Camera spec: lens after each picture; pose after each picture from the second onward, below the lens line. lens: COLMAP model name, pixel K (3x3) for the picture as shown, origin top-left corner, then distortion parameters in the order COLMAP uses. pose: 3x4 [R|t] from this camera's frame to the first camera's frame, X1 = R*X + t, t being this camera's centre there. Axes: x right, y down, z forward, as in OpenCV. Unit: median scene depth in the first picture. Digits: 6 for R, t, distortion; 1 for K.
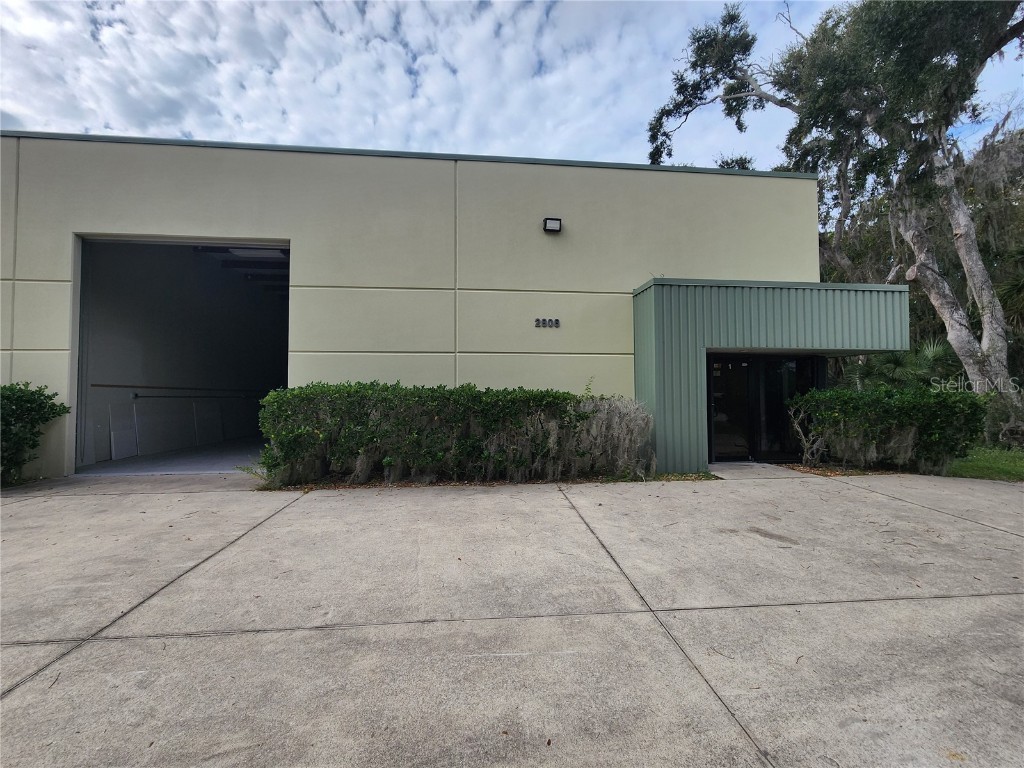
lens RADIAL K [[421.3, 0, 512.7], [0, 421.3, 385.0], [0, 0, 1]] dist [0.000496, -0.000234]
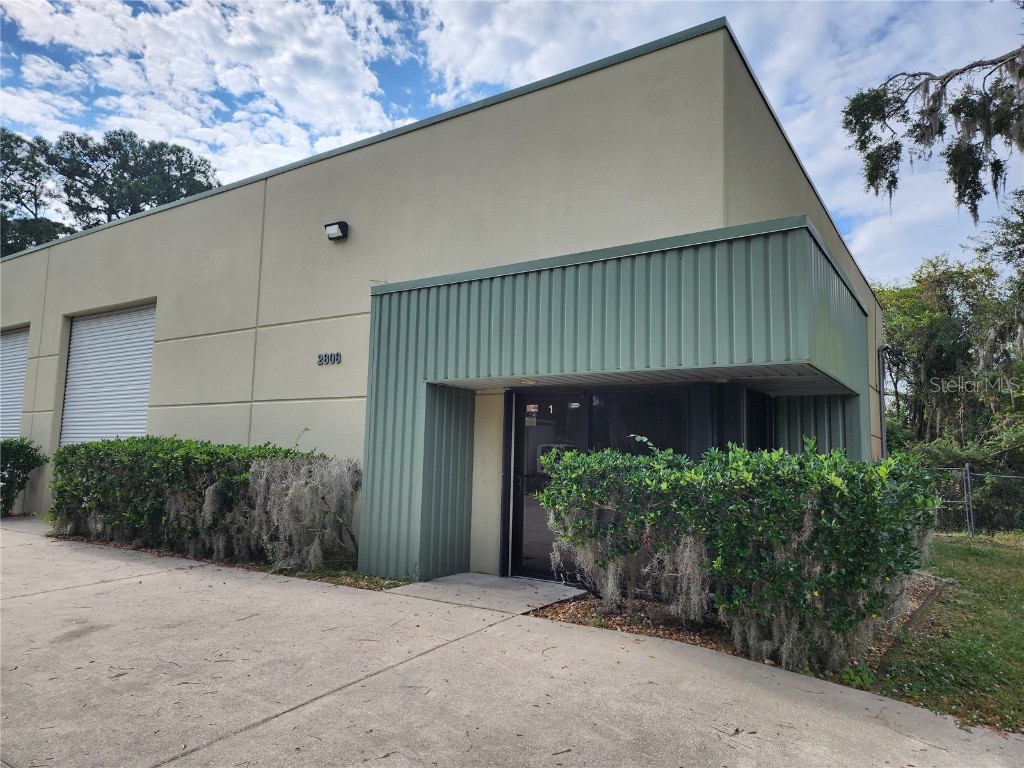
lens RADIAL K [[678.9, 0, 512.0], [0, 678.9, 384.0], [0, 0, 1]] dist [-0.001512, -0.000366]
pose [[0.777721, -0.052877, -0.626381, 1.089844], [-0.011555, 0.995085, -0.098347, 0.012586], [0.628503, 0.083725, 0.773288, 0.275991]]
